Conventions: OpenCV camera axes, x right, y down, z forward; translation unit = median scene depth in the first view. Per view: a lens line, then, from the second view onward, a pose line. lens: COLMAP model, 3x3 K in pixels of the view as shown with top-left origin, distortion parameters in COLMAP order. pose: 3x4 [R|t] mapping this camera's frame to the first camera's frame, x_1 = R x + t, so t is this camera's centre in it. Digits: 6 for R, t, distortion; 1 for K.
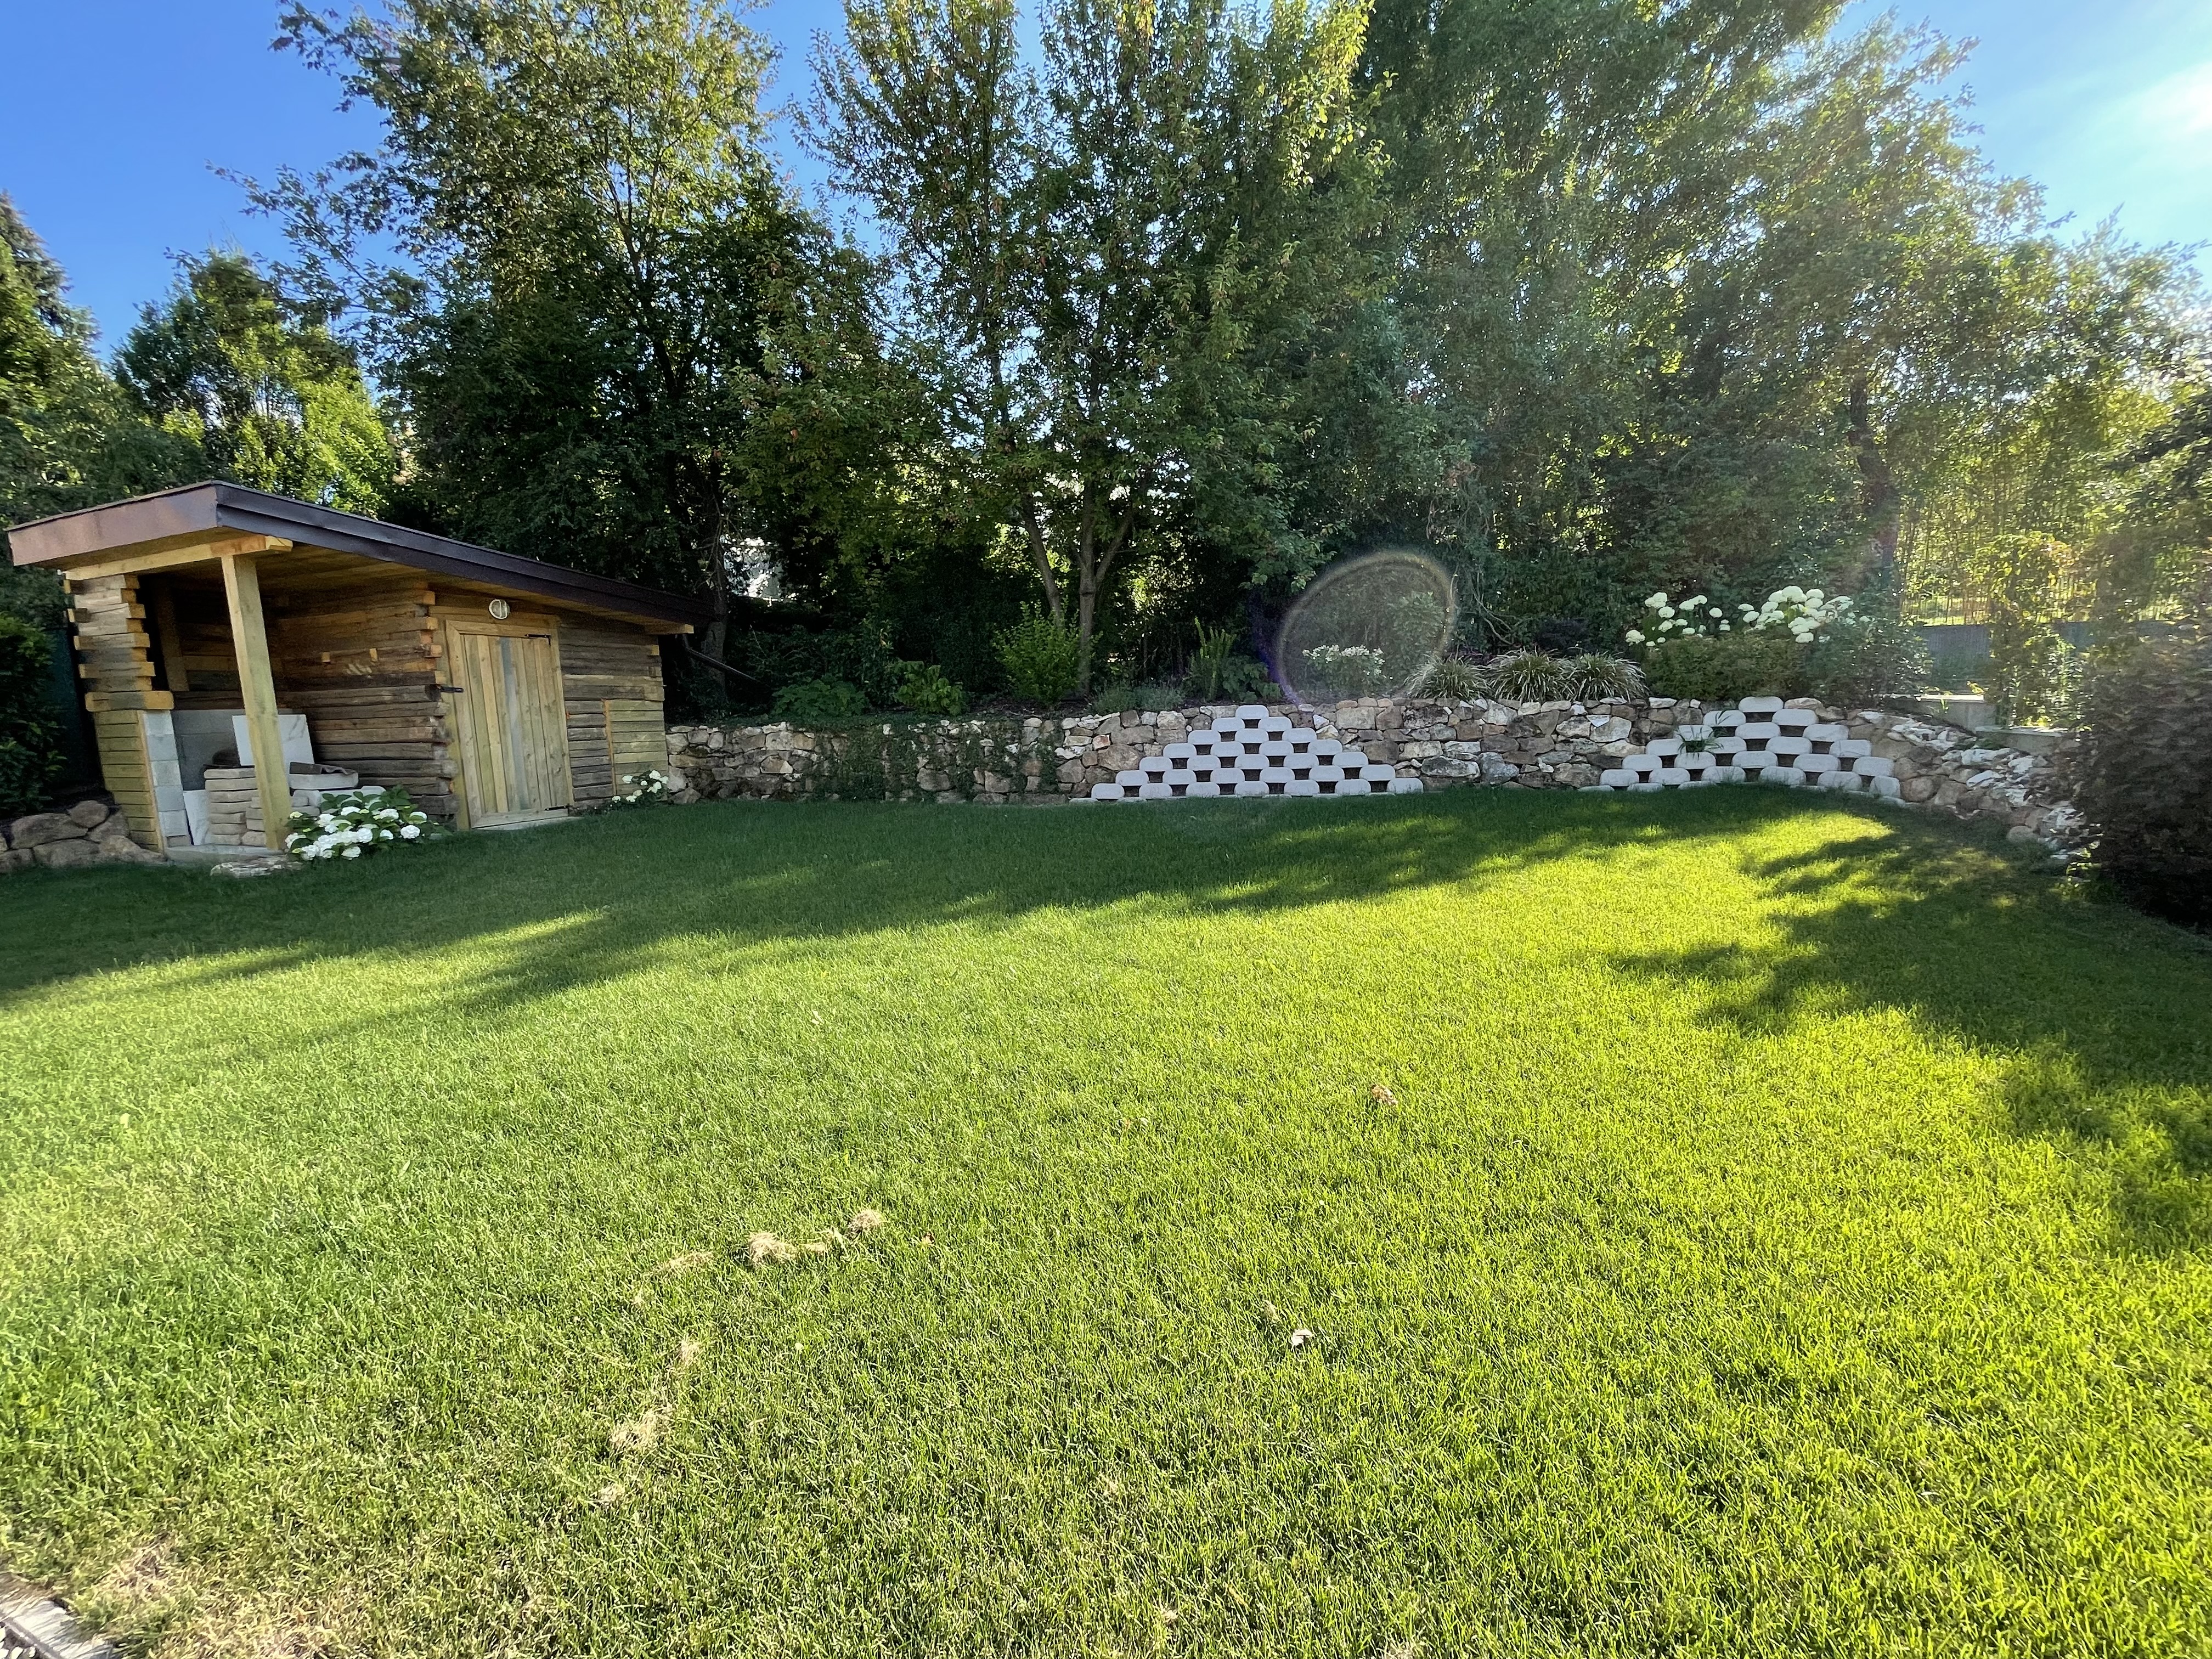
lens RADIAL K [[900.0, 0, 1106.0], [0, 900.0, 829.5], [0, 0, 1]] dist [0.000103, 0.000000]
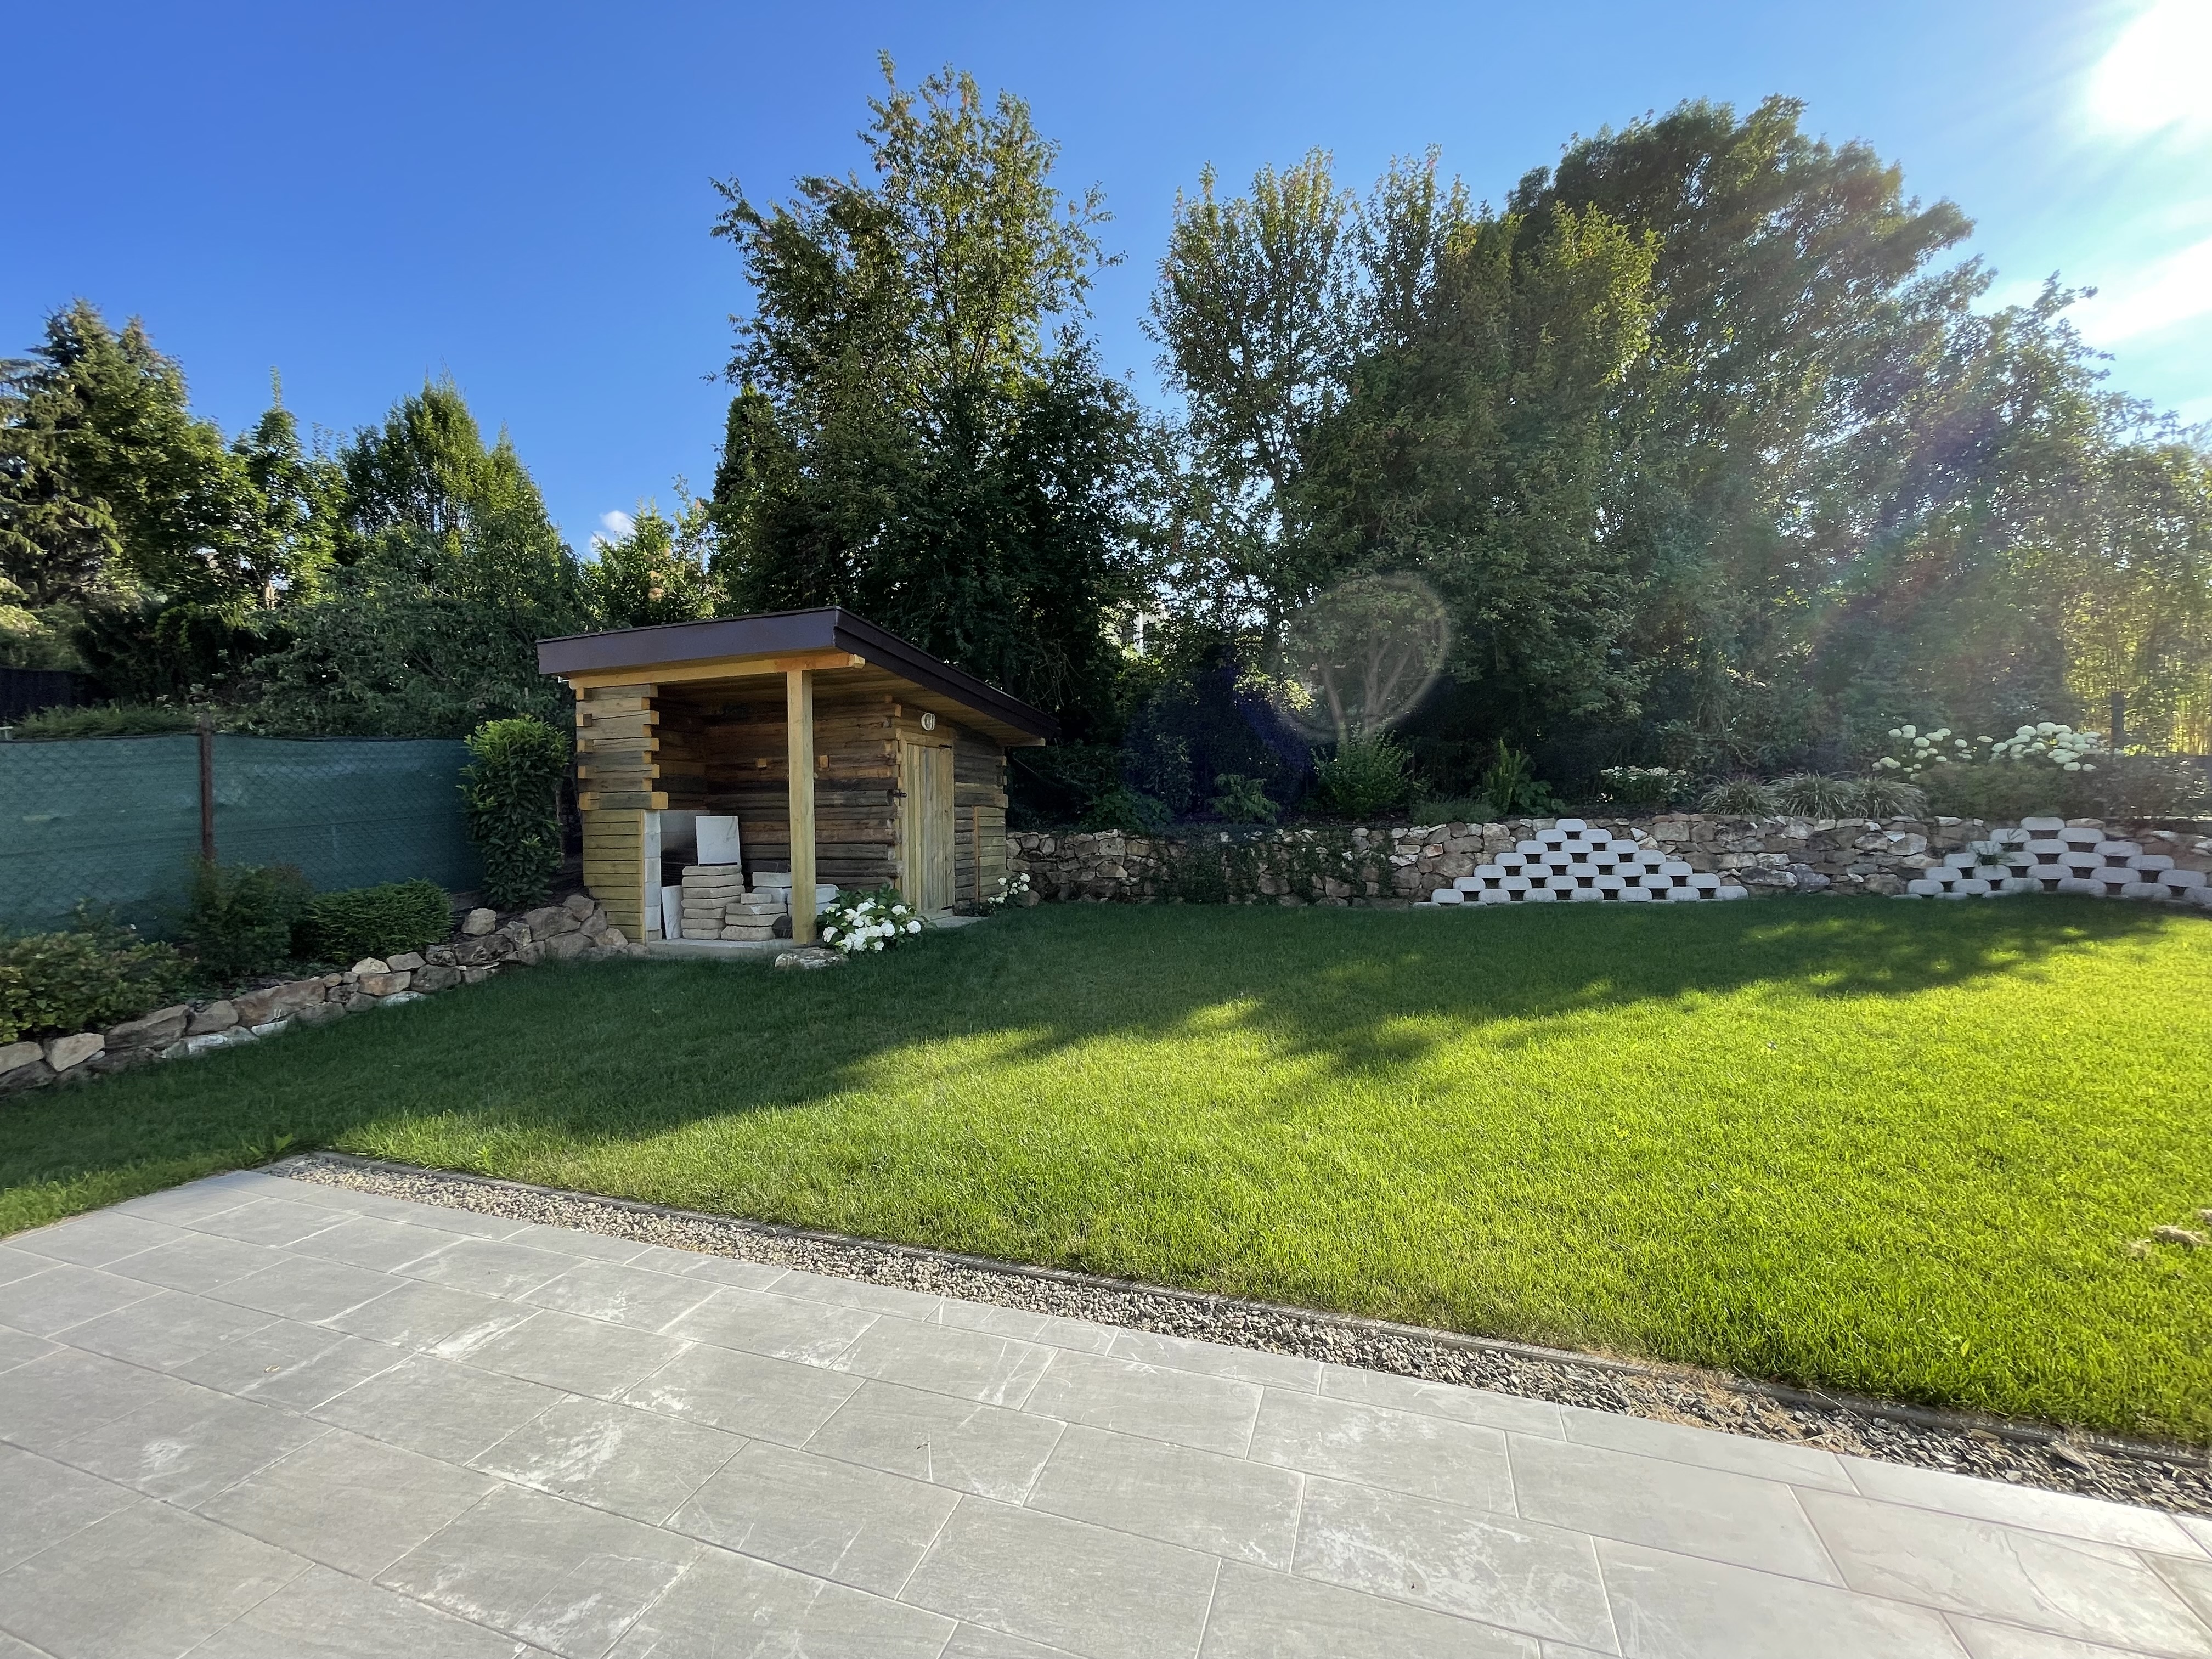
lens RADIAL K [[900.0, 0, 1106.0], [0, 900.0, 829.5], [0, 0, 1]] dist [0.000103, 0.000000]
pose [[0.998537, 0.011939, 0.052743, -0.479362], [-0.005217, 0.992045, -0.125775, 0.016412], [-0.053825, 0.125315, 0.990656, -0.056763]]
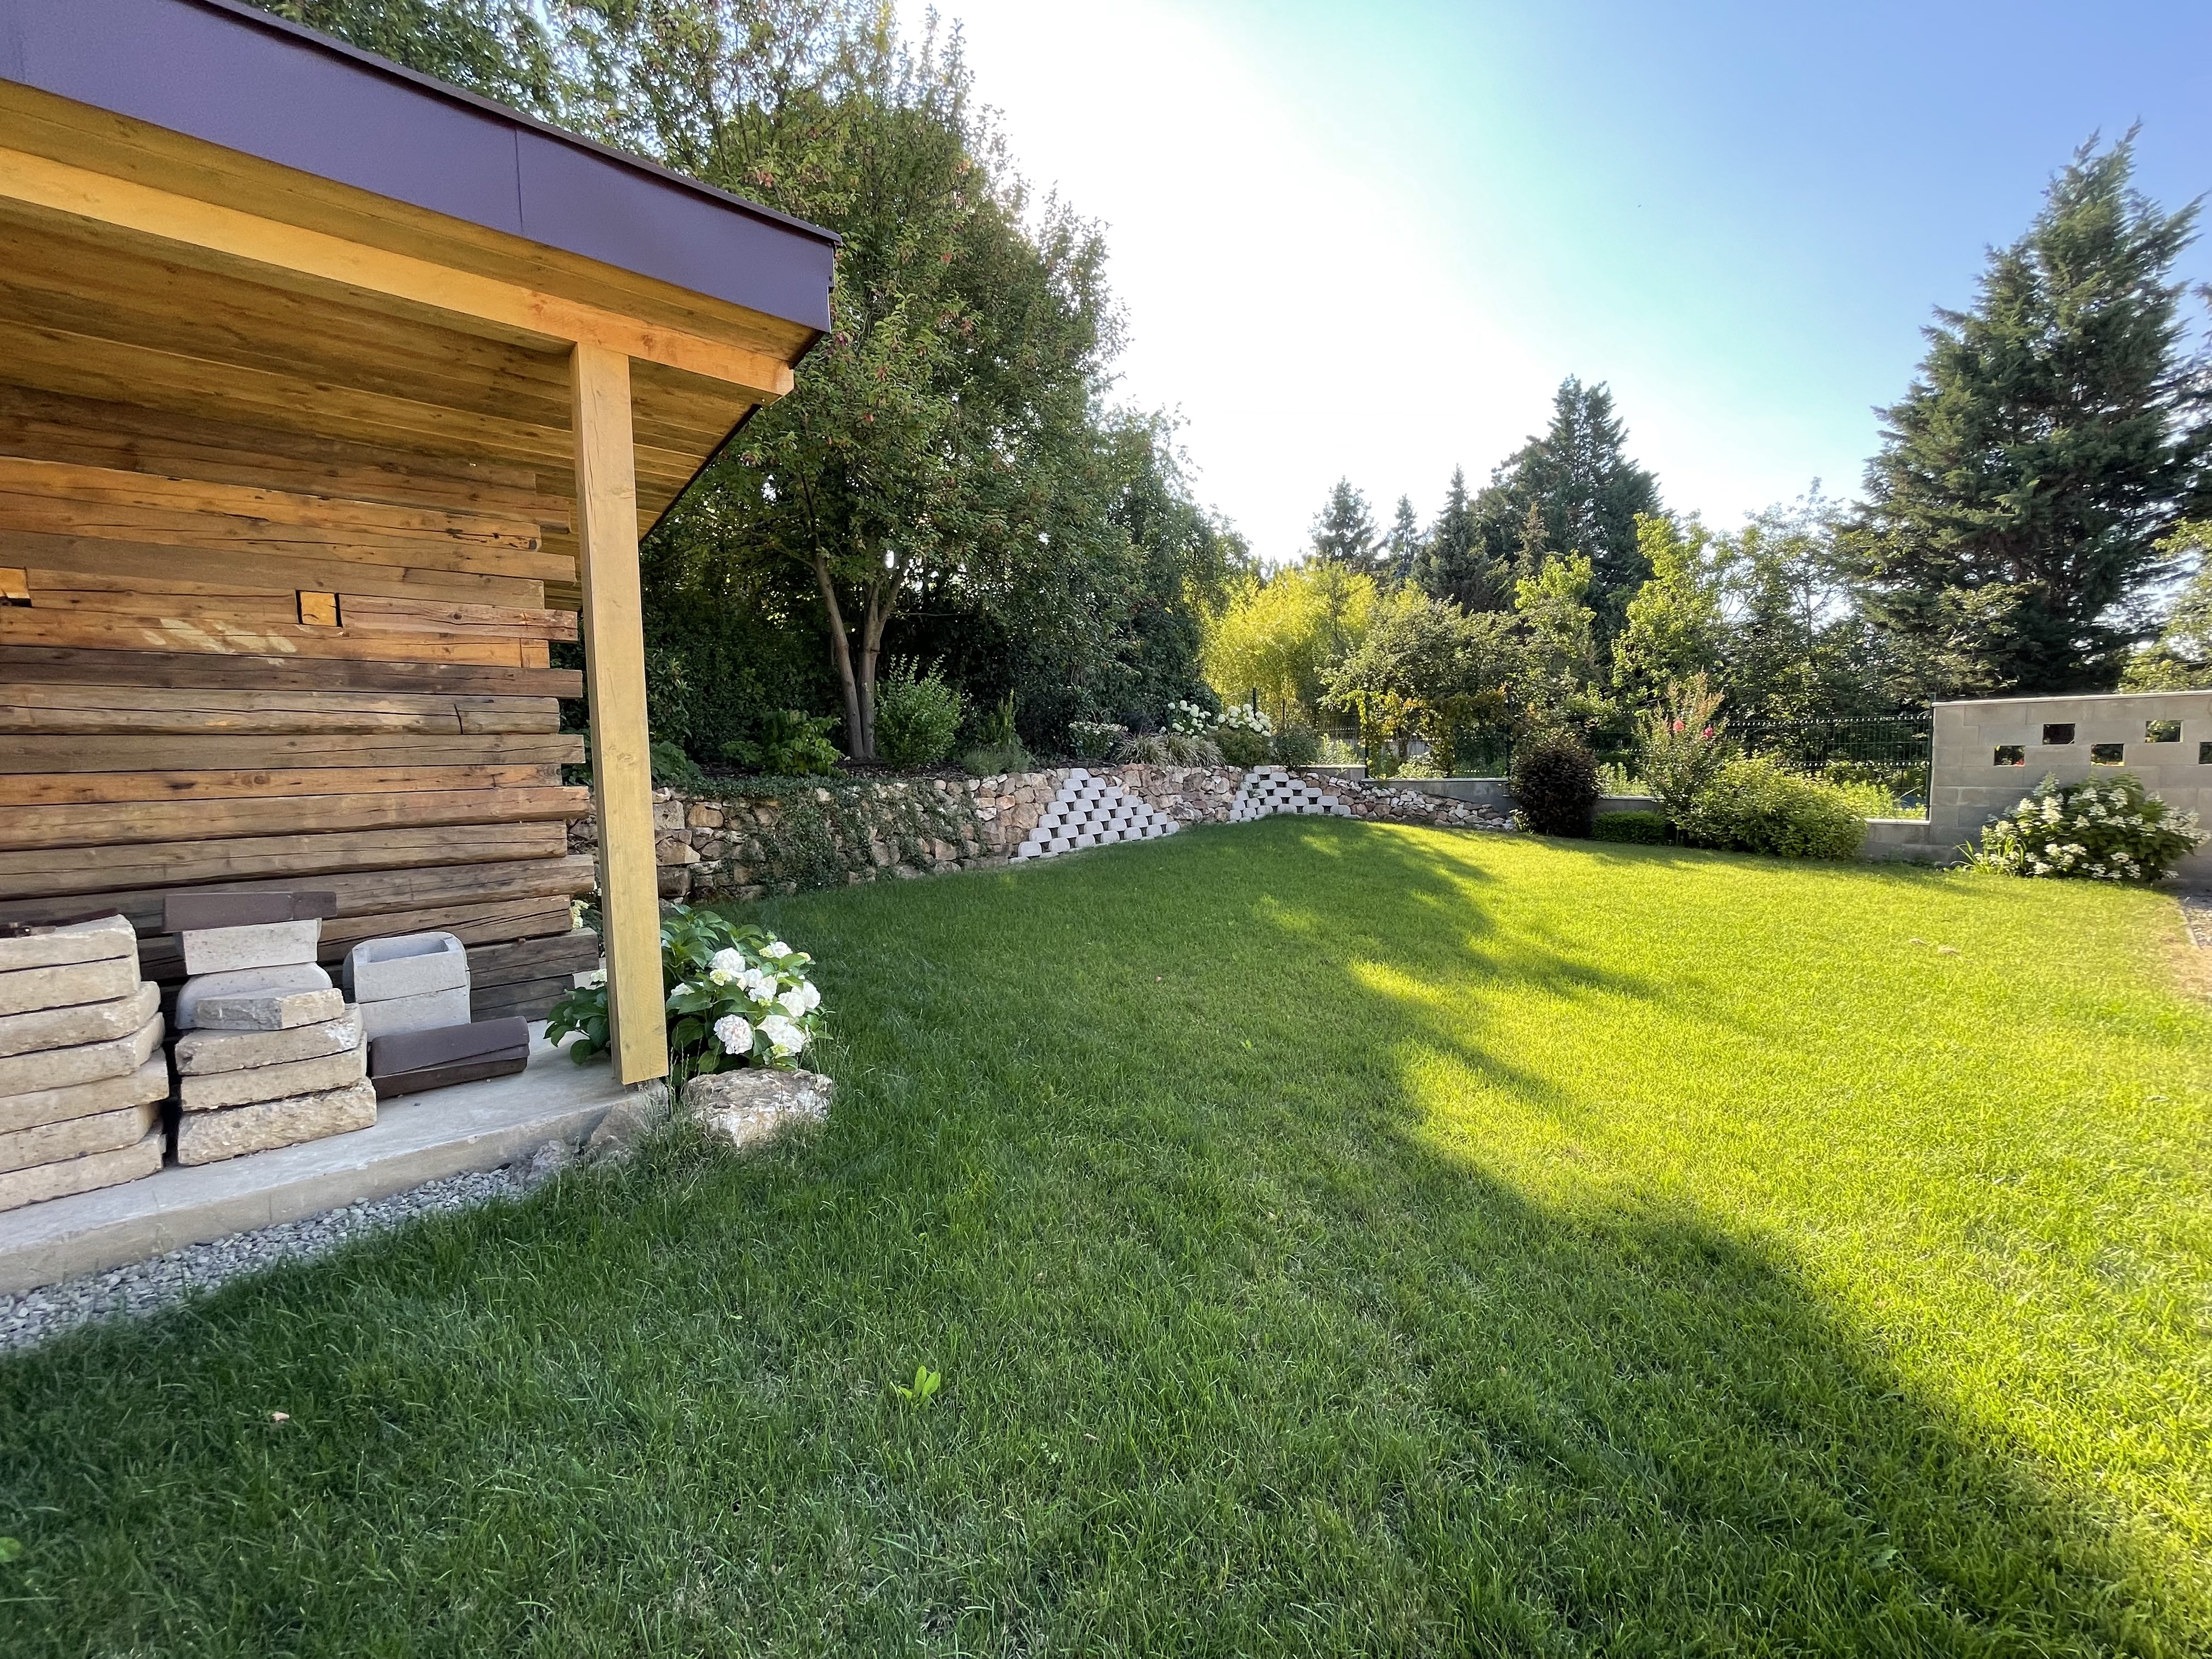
lens RADIAL K [[900.0, 0, 1106.0], [0, 900.0, 829.5], [0, 0, 1]] dist [0.000103, 0.000000]
pose [[0.440151, -0.049667, 0.896549, -0.912094], [0.133345, 0.991013, -0.010564, -0.043638], [-0.887968, 0.124200, 0.442818, 0.478071]]
